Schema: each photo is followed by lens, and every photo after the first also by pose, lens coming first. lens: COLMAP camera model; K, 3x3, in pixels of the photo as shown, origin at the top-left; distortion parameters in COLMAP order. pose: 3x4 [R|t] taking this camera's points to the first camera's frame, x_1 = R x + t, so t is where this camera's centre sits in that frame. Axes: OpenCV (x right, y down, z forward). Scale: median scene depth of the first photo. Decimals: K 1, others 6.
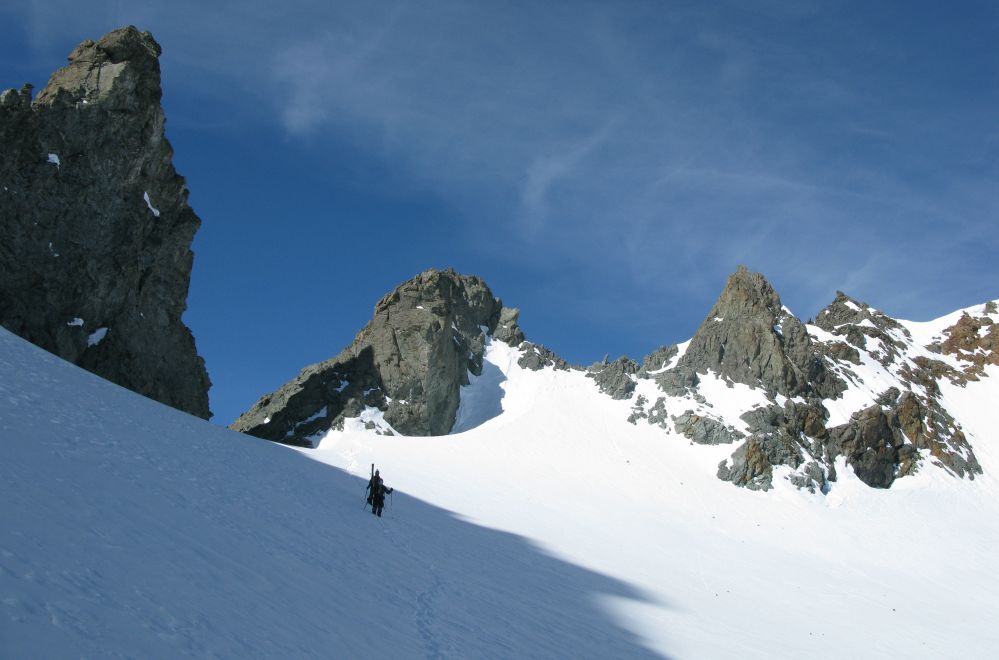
lens RADIAL K [[1038.1, 0, 499.9], [0, 1038.1, 330.7], [0, 0, 1]] dist [-0.019305, 0.000000]
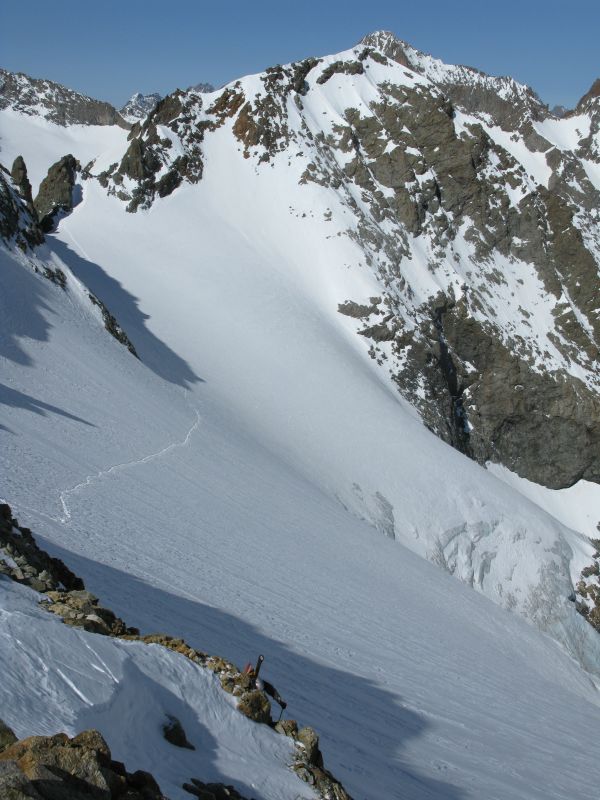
lens RADIAL K [[1144.1, 0, 300.1], [0, 1144.1, 400.1], [0, 0, 1]] dist [-0.055897, 0.000000]
pose [[0.950093, -0.089394, 0.298885, -0.597234], [-0.089558, 0.839583, 0.535798, -1.761886], [-0.298836, -0.535826, 0.789676, -3.400774]]
